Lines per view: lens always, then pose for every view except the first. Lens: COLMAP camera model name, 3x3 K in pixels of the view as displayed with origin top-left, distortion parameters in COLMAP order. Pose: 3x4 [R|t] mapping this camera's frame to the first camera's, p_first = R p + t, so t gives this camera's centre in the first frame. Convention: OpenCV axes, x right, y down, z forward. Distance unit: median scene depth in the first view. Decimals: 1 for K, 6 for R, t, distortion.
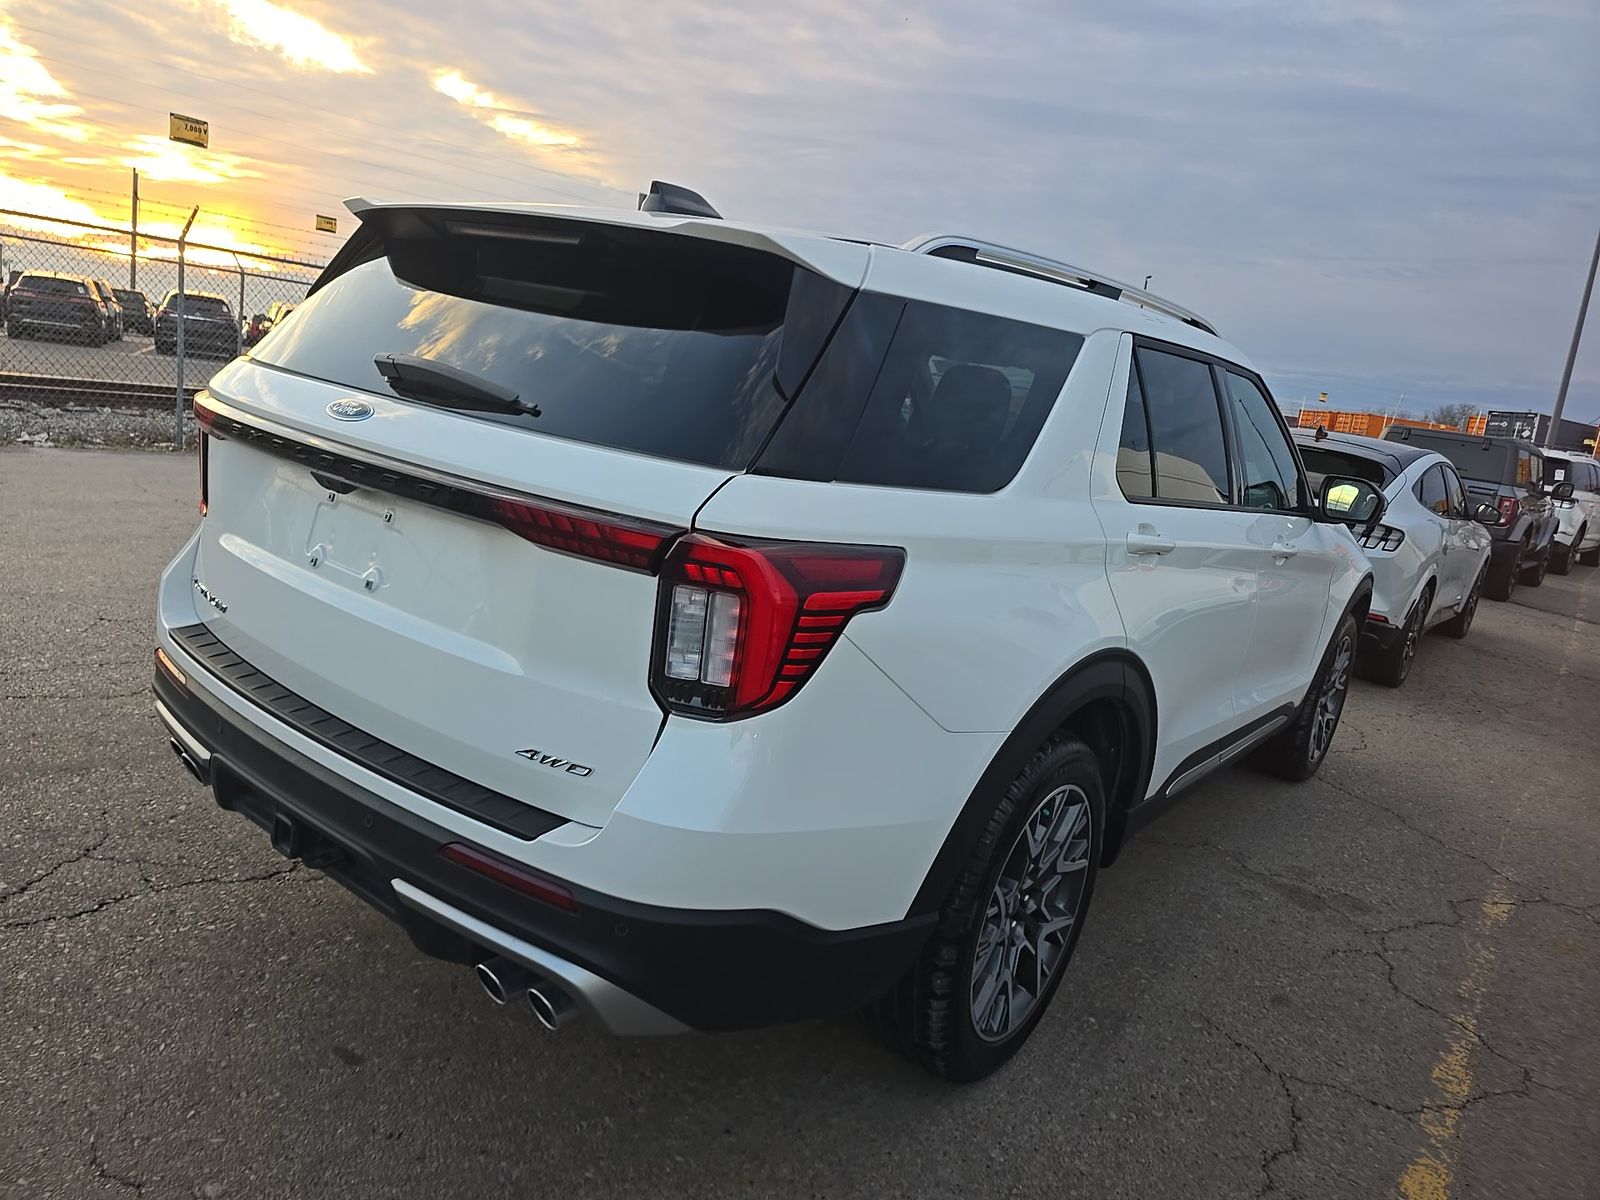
lens RADIAL K [[1089.3, 0, 798.5], [0, 1089.3, 600.2], [0, 0, 1]] dist [0.059035, -0.044999]
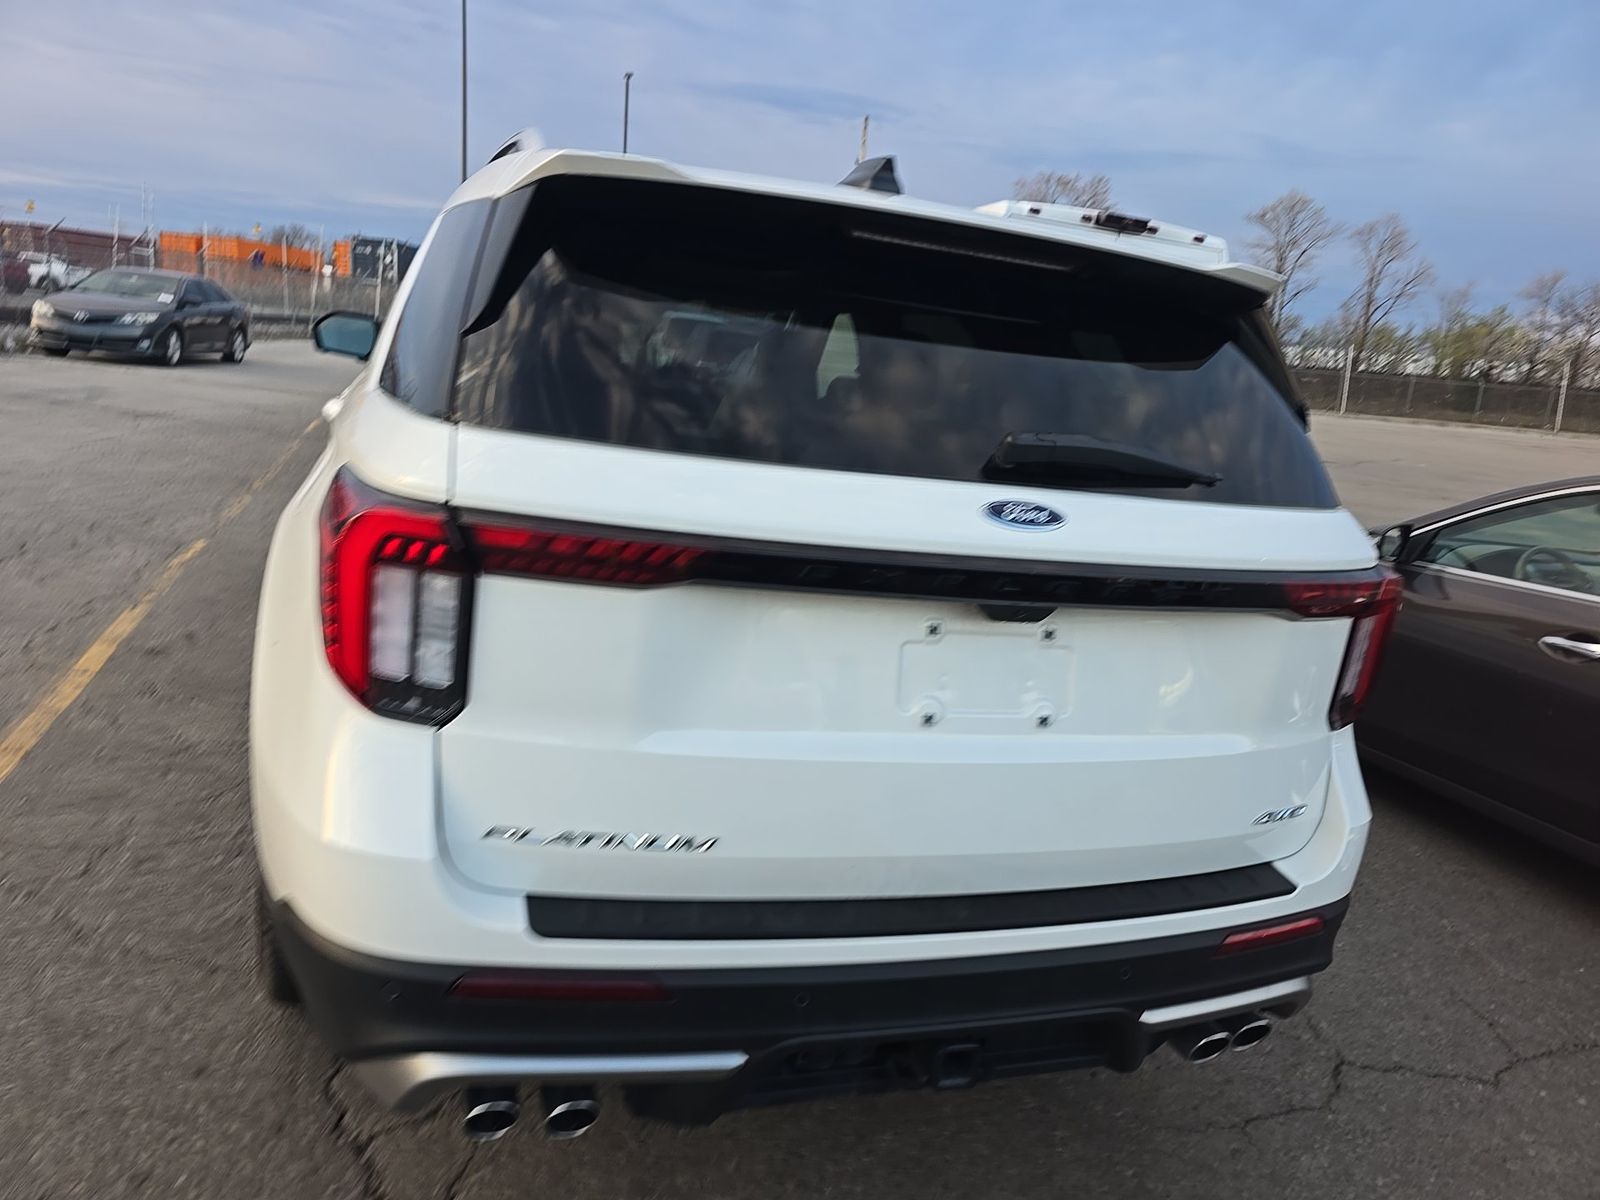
lens RADIAL K [[1089.3, 0, 806.7], [0, 1089.3, 594.9], [0, 0, 1]] dist [0.059035, -0.044999]
pose [[0.562787, -0.259849, 0.784697, -1.041913], [0.137678, 0.965511, 0.220982, -0.290508], [-0.815055, -0.016331, 0.579153, 0.642512]]
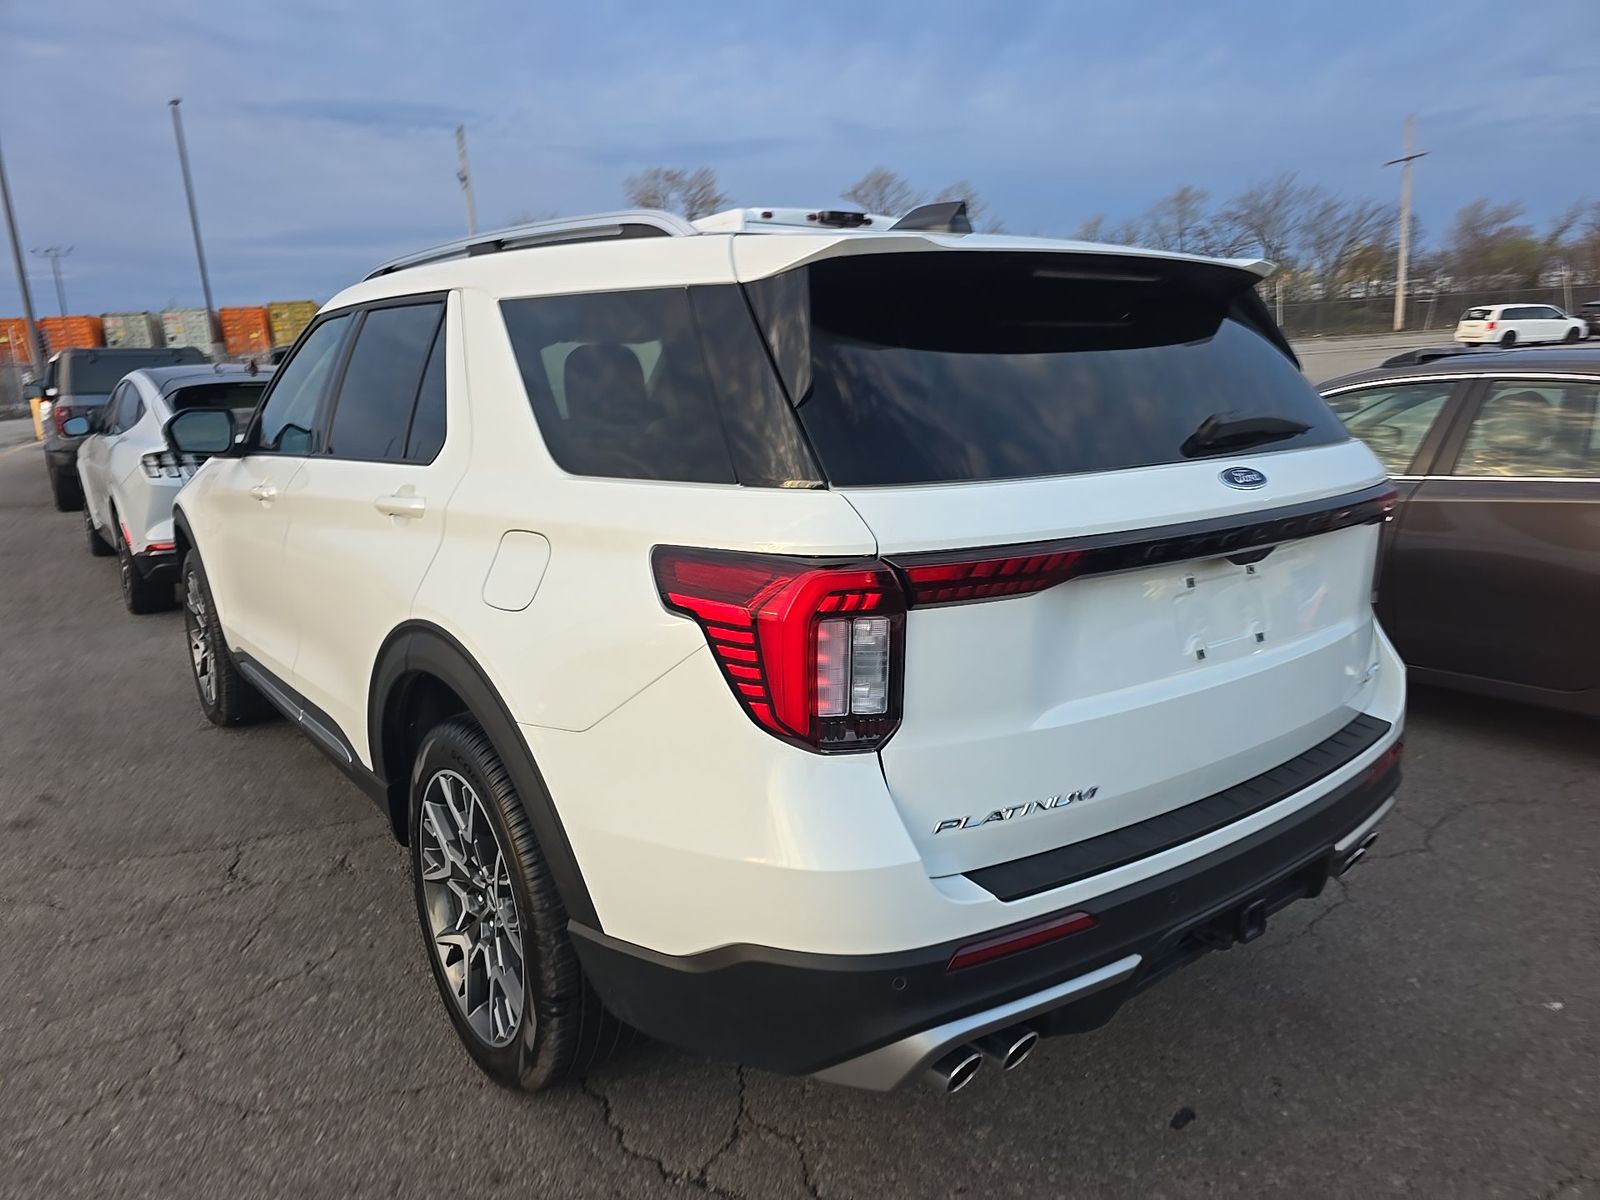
lens RADIAL K [[1089.3, 0, 789.1], [0, 1089.3, 600.6], [0, 0, 1]] dist [0.059035, -0.044999]
pose [[0.241883, -0.352541, 0.903995, -1.340166], [0.260758, 0.921005, 0.289403, -0.432976], [-0.934611, 0.165722, 0.314703, 1.026590]]
